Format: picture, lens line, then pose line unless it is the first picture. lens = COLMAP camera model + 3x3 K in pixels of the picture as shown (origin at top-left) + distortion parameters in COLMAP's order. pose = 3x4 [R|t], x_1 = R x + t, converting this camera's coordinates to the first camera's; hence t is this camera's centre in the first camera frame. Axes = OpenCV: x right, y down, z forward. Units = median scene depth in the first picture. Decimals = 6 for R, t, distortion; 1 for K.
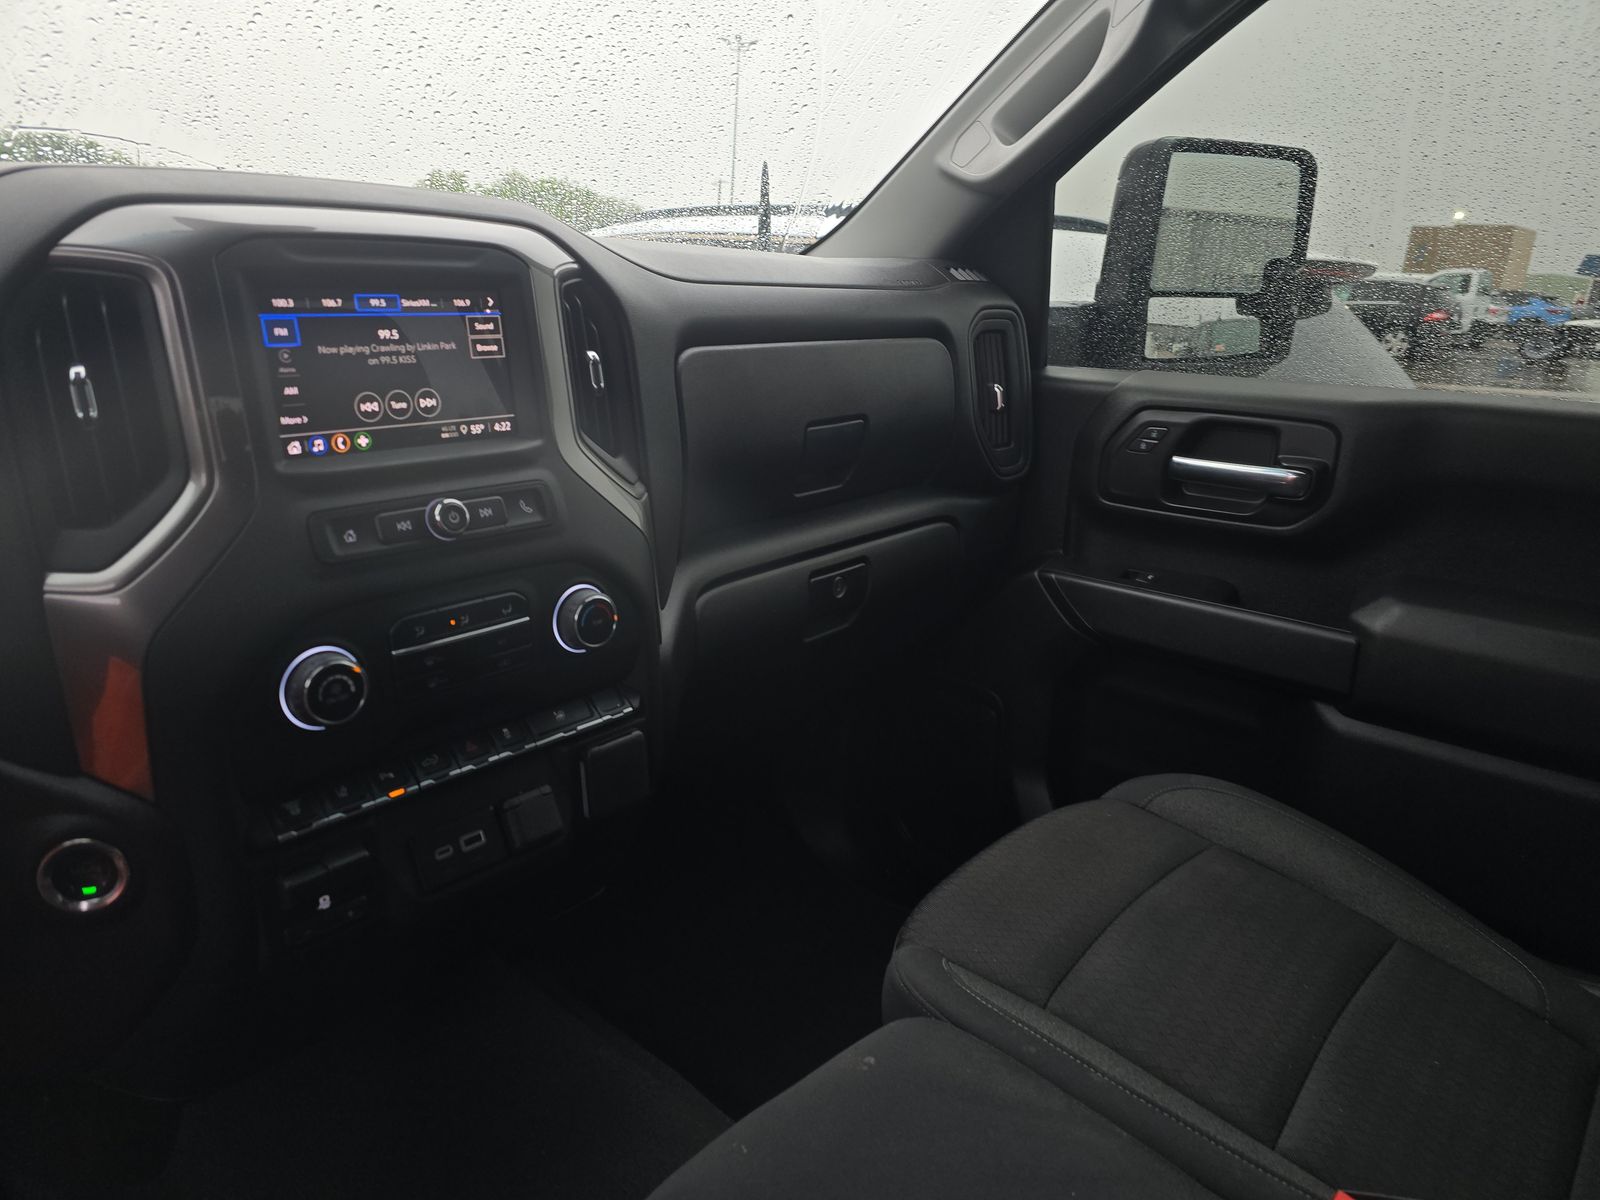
lens RADIAL K [[1070.6, 0, 801.3], [0, 1070.6, 597.1], [0, 0, 1]] dist [0.027668, -0.014280]
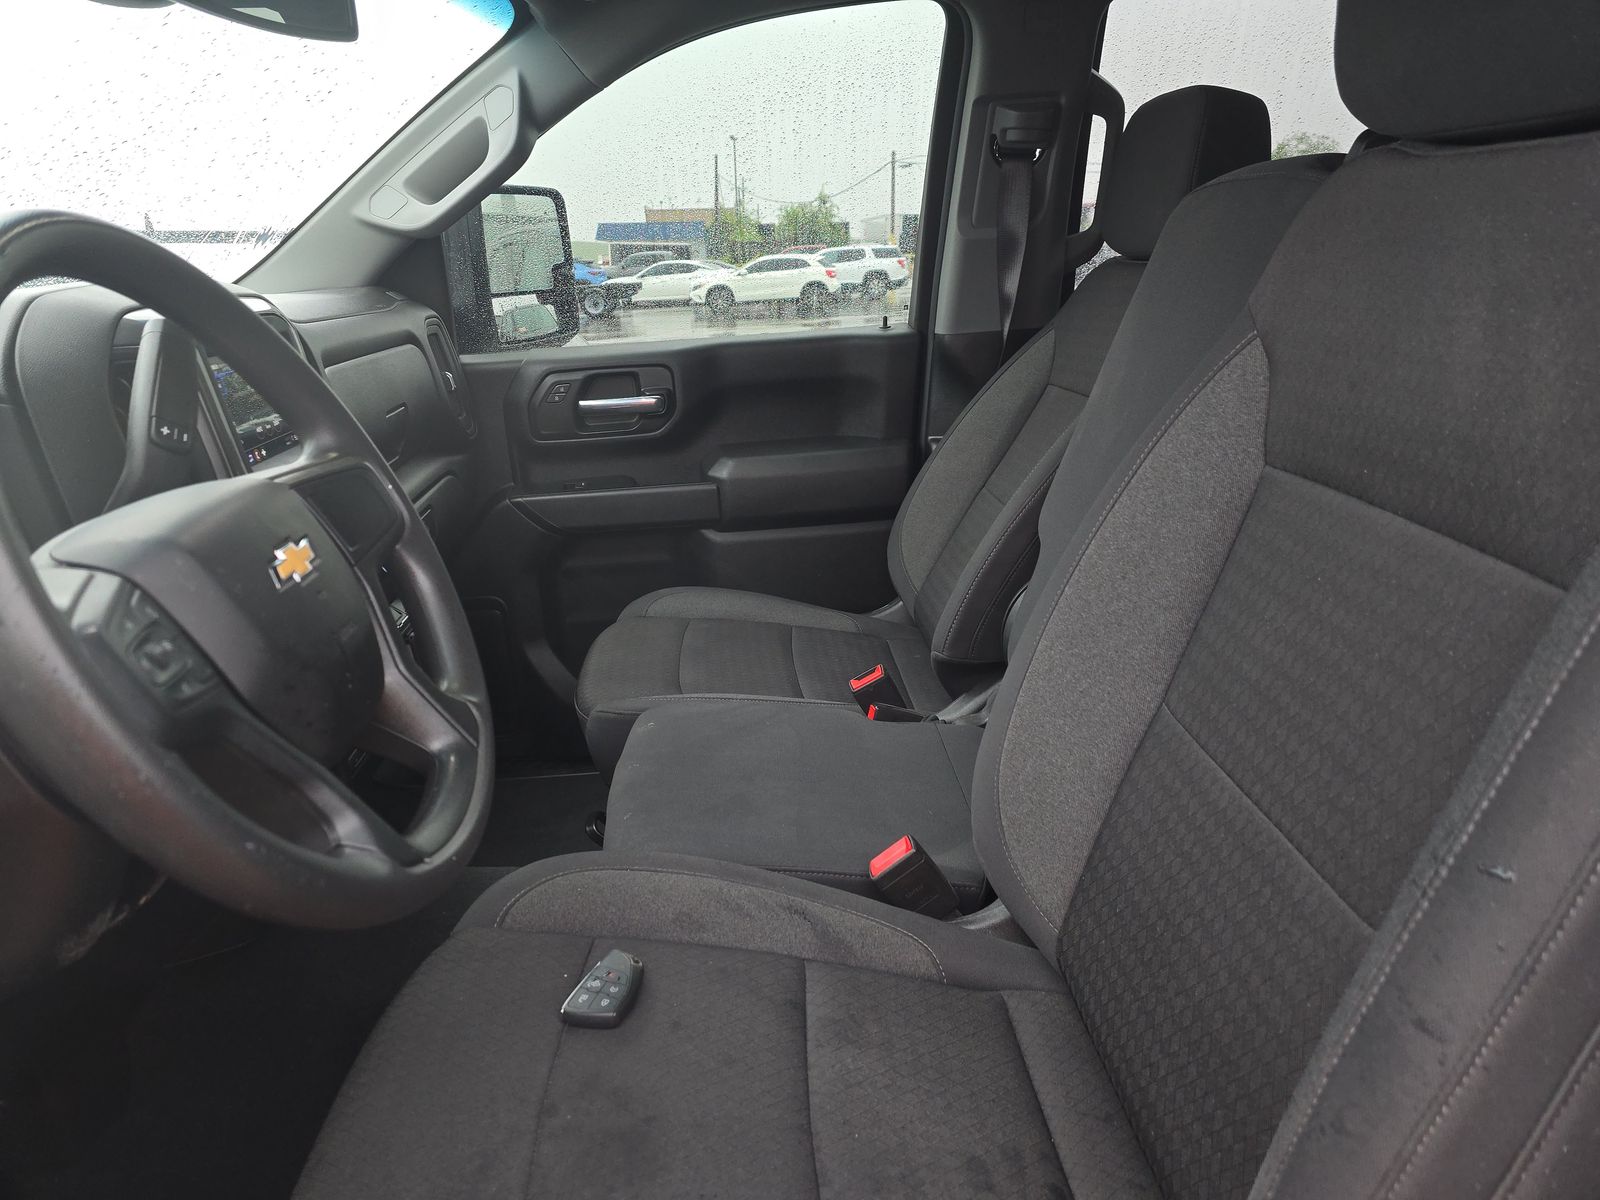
lens RADIAL K [[1070.6, 0, 795.5], [0, 1070.6, 594.9], [0, 0, 1]] dist [0.027668, -0.014280]
pose [[0.708691, -0.279773, 0.647676, -0.481876], [0.271610, 0.955449, 0.115522, 0.037766], [-0.651141, 0.094046, 0.753107, -0.310017]]
